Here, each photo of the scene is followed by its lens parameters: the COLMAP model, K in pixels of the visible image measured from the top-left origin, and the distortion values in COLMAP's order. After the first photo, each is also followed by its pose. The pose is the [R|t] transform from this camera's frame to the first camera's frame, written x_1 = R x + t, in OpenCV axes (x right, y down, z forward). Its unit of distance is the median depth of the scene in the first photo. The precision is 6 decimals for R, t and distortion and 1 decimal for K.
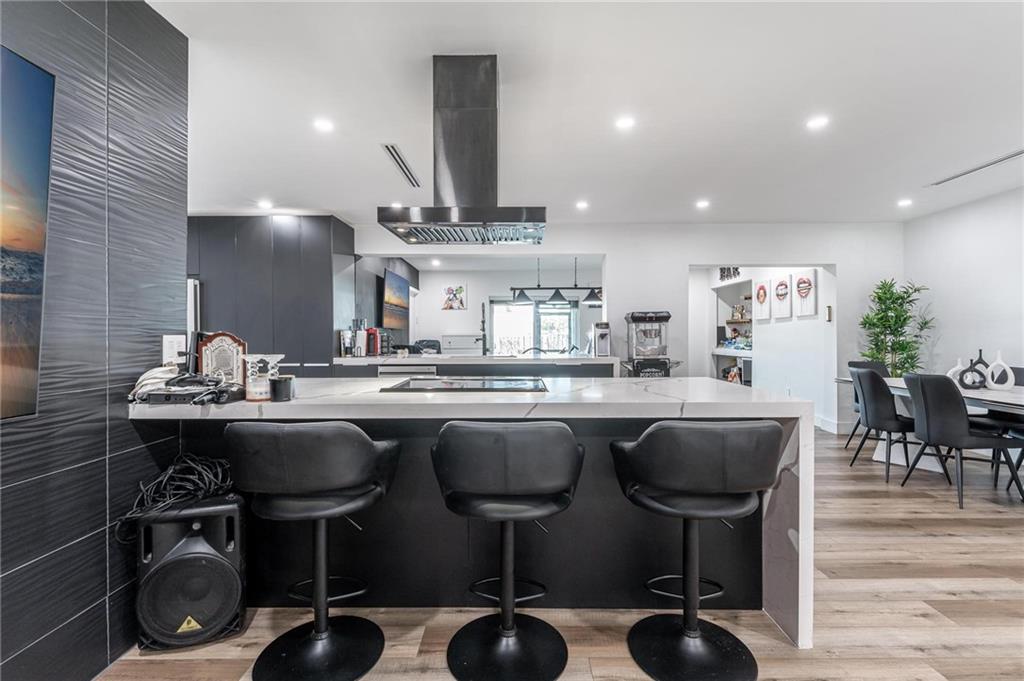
lens RADIAL K [[459.9, 0, 514.0], [0, 459.9, 336.6], [0, 0, 1]] dist [0.000125, 0.000634]
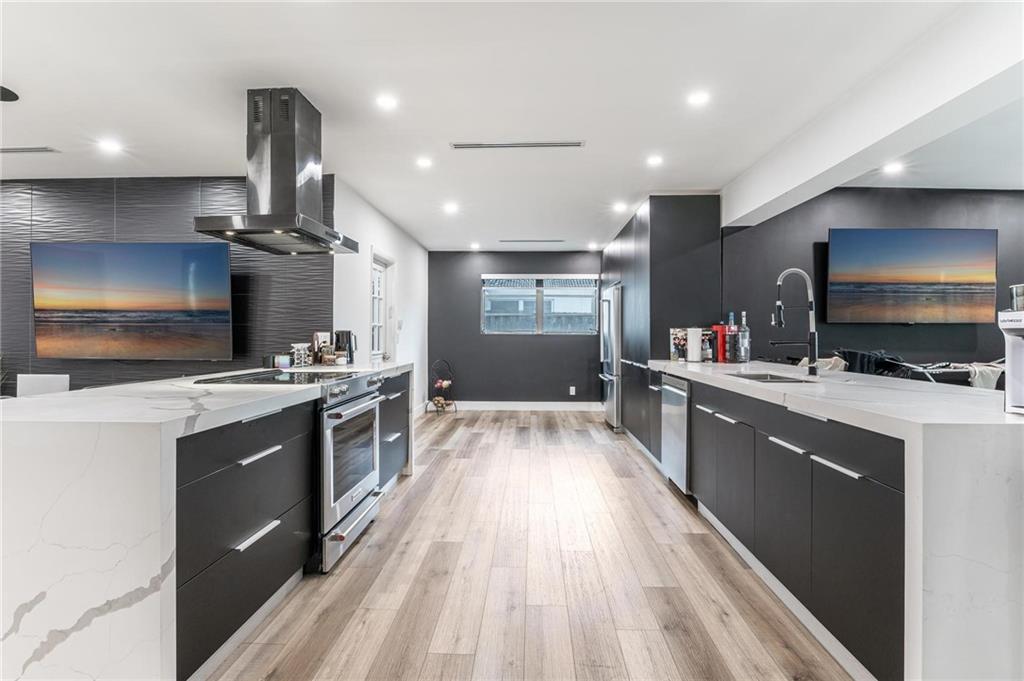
lens RADIAL K [[459.9, 0, 514.4], [0, 459.9, 336.7], [0, 0, 1]] dist [0.000125, 0.000634]
pose [[-0.043534, 0.010059, -0.999001, 0.660444], [-0.007017, 0.999922, 0.010374, -0.006593], [0.999027, 0.007462, -0.043460, 1.031610]]
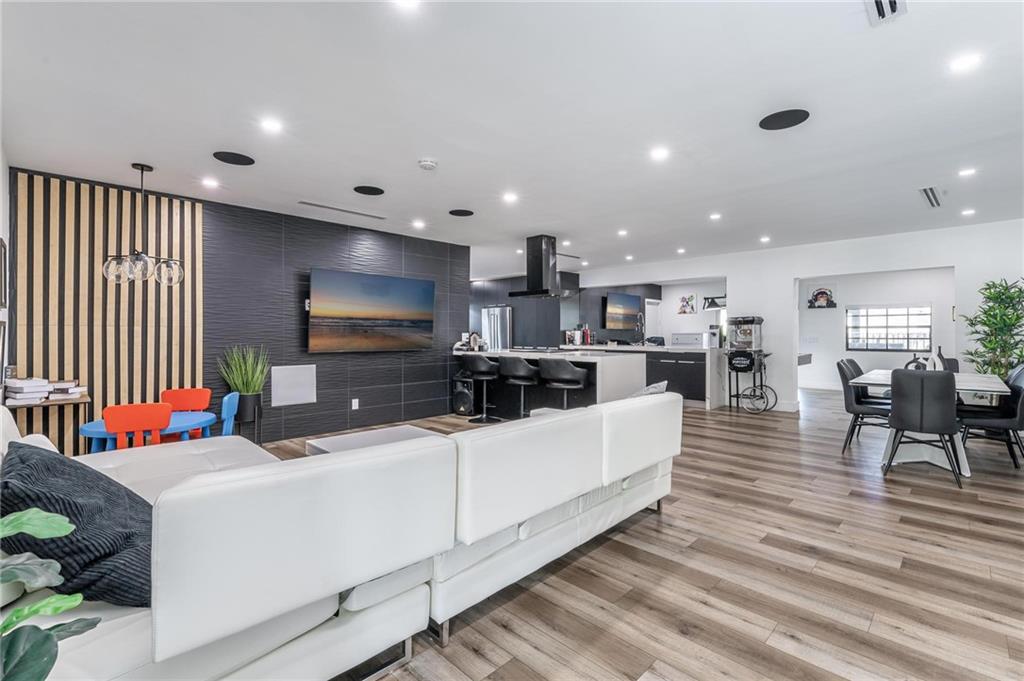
lens RADIAL K [[459.9, 0, 510.7], [0, 459.9, 334.9], [0, 0, 1]] dist [0.000125, 0.000634]
pose [[0.708978, 0.004848, -0.705214, 1.093029], [-0.004365, 0.999987, 0.002486, 0.000367], [0.705217, 0.001315, 0.708990, -0.686411]]
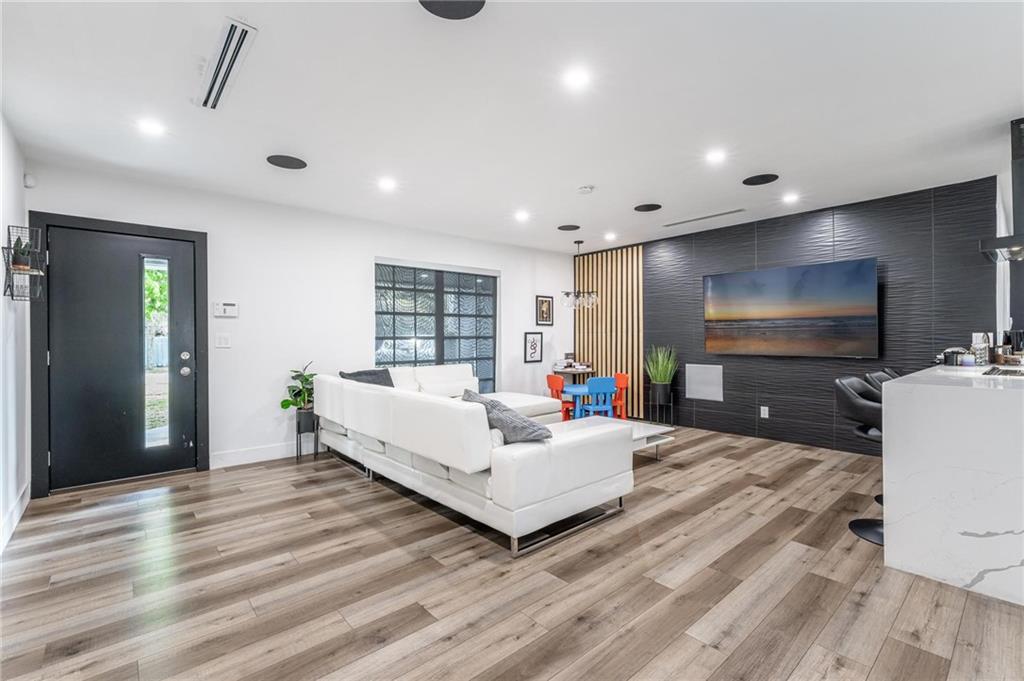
lens RADIAL K [[459.9, 0, 520.1], [0, 459.9, 332.4], [0, 0, 1]] dist [0.000125, 0.000634]
pose [[-0.752611, -0.001550, -0.658464, 1.140786], [0.004799, 0.999958, -0.007839, -0.000759], [0.658448, -0.009060, -0.752572, 0.639989]]
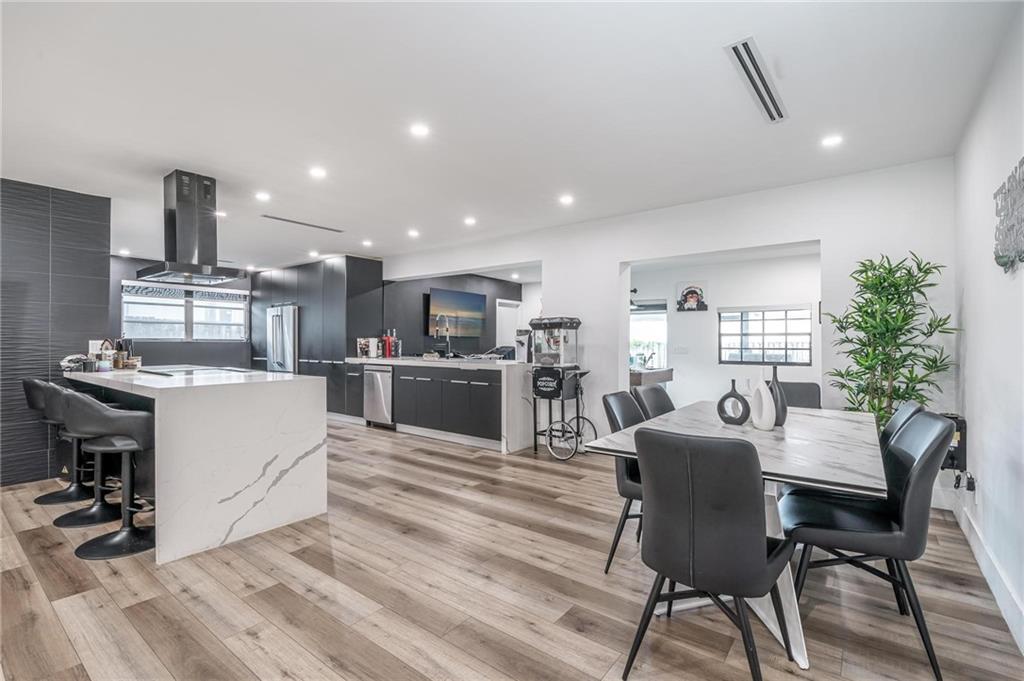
lens RADIAL K [[459.9, 0, 509.7], [0, 459.9, 340.8], [0, 0, 1]] dist [0.000125, 0.000634]
pose [[0.788526, 0.001804, -0.614999, 1.144294], [-0.005523, 0.999976, -0.004148, -0.002934], [0.614977, 0.006667, 0.788517, 0.265894]]
